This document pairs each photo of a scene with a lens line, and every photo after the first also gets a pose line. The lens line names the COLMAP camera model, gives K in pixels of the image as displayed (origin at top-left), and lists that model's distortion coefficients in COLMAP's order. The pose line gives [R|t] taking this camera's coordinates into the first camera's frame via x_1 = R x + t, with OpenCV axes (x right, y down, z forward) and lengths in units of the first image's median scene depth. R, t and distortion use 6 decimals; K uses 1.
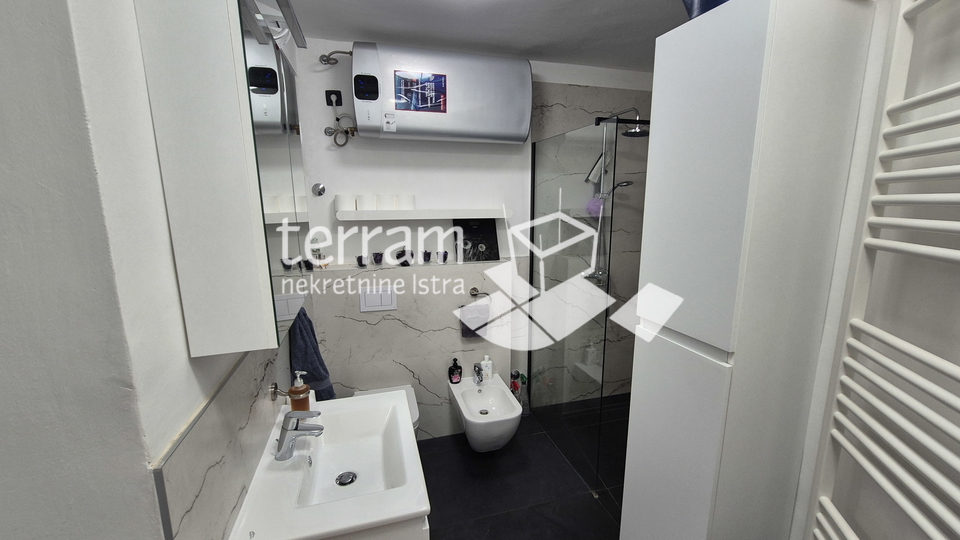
lens RADIAL K [[396.0, 0, 480.9], [0, 396.0, 265.5], [0, 0, 1]] dist [-0.001896, 0.000275]
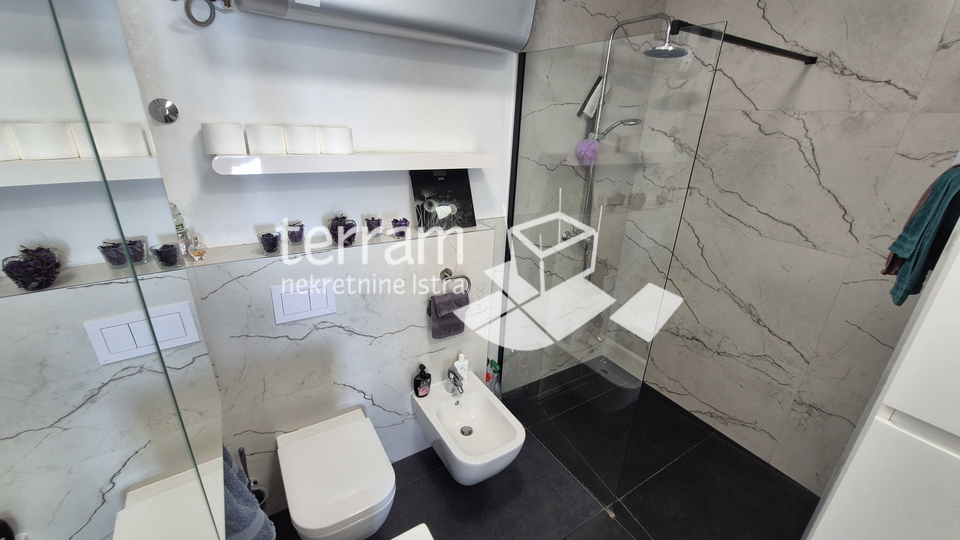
lens RADIAL K [[396.0, 0, 480.9], [0, 396.0, 265.5], [0, 0, 1]] dist [-0.001896, 0.000275]
pose [[0.957053, -0.055168, 0.284614, -0.157226], [-0.005176, 0.978320, 0.207035, -0.095796], [-0.289865, -0.199617, 0.936019, 0.321456]]
